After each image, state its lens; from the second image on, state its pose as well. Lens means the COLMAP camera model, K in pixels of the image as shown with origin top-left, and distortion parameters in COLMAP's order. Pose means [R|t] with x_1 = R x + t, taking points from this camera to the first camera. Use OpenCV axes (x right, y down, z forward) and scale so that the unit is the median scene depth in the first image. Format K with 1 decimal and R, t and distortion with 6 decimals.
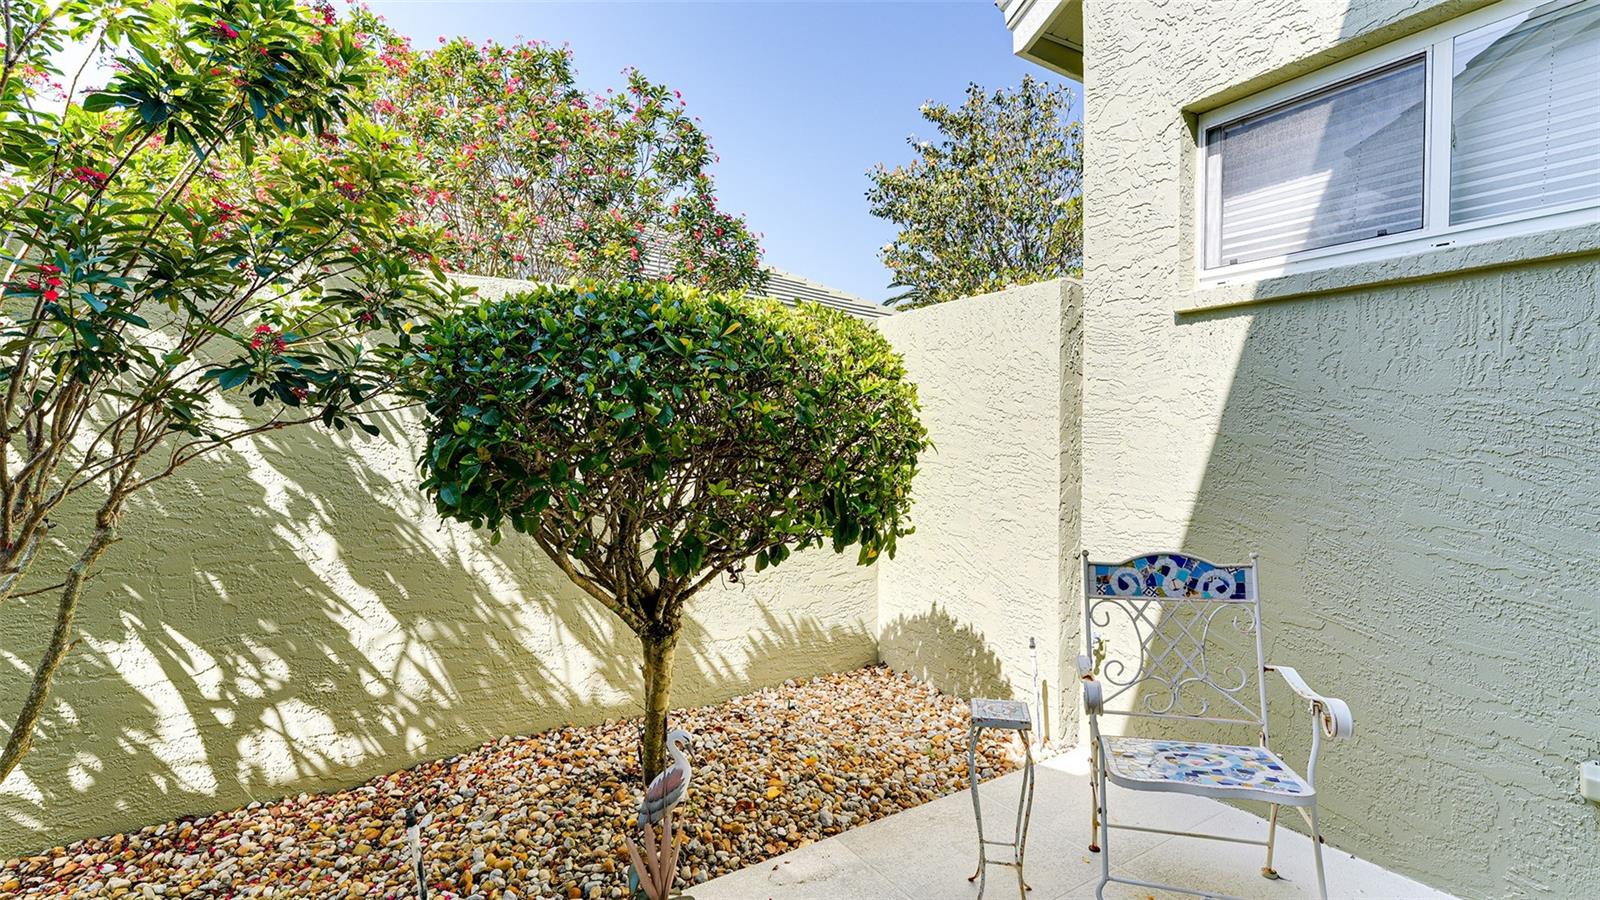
lens RADIAL K [[645.8, 0, 767.3], [0, 645.8, 465.5], [0, 0, 1]] dist [0.000018, 0.000110]
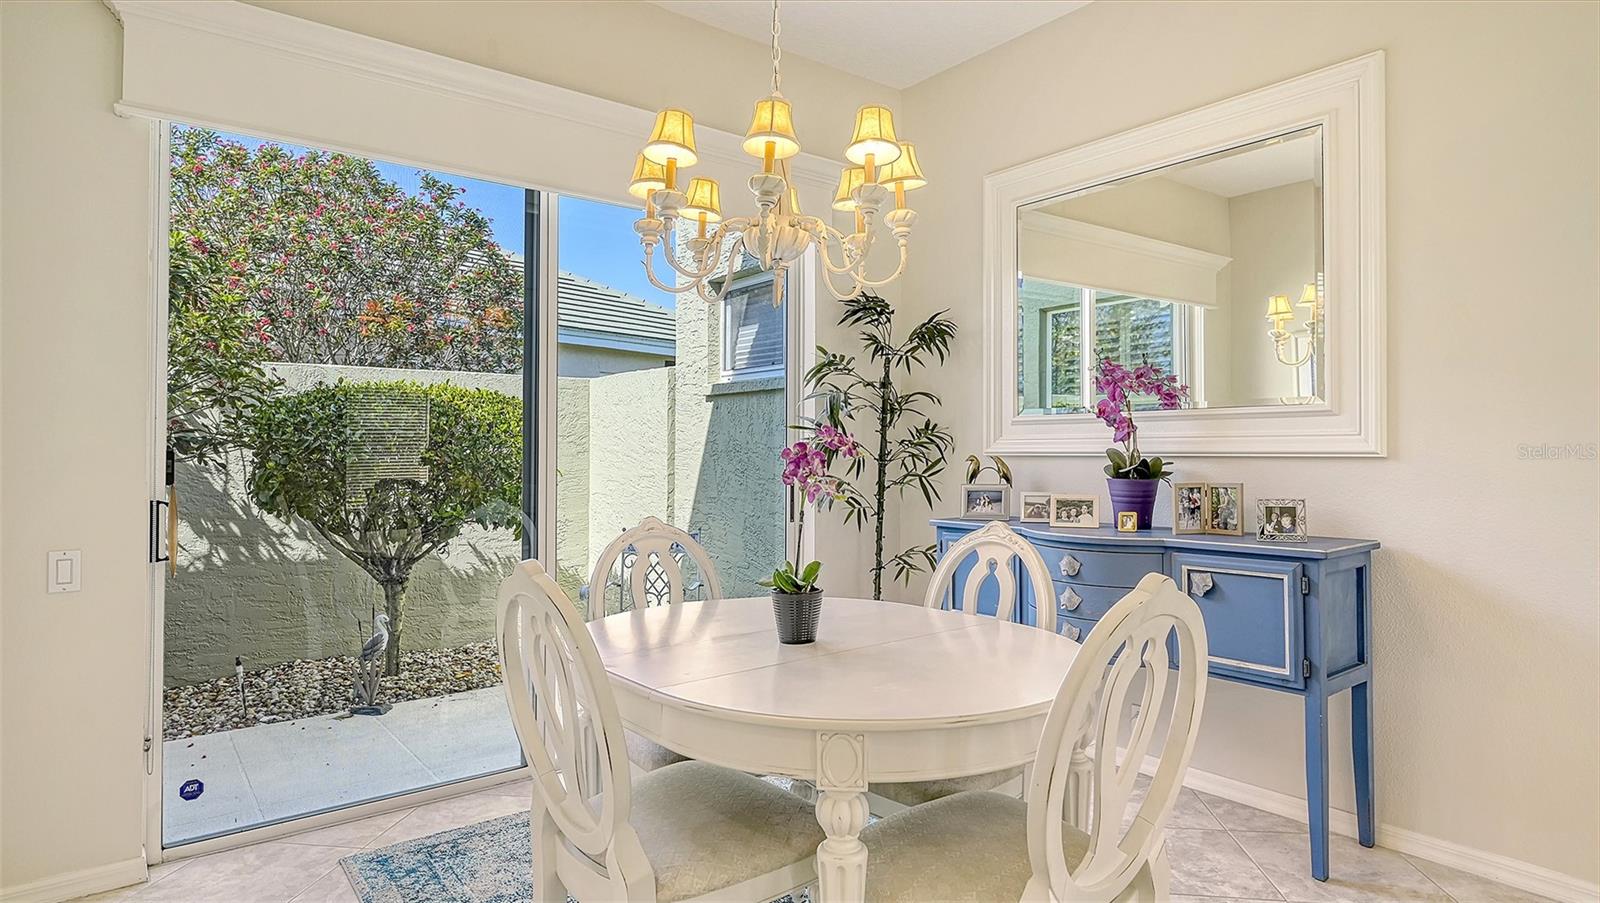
lens RADIAL K [[862.6, 0, 804.7], [0, 862.6, 449.4], [0, 0, 1]] dist [0.001337, -0.001630]
pose [[0.994877, 0.000886, 0.101091, 0.749146], [0.003599, 0.999018, -0.044170, 0.016336], [-0.101031, 0.044308, 0.993896, -1.517303]]
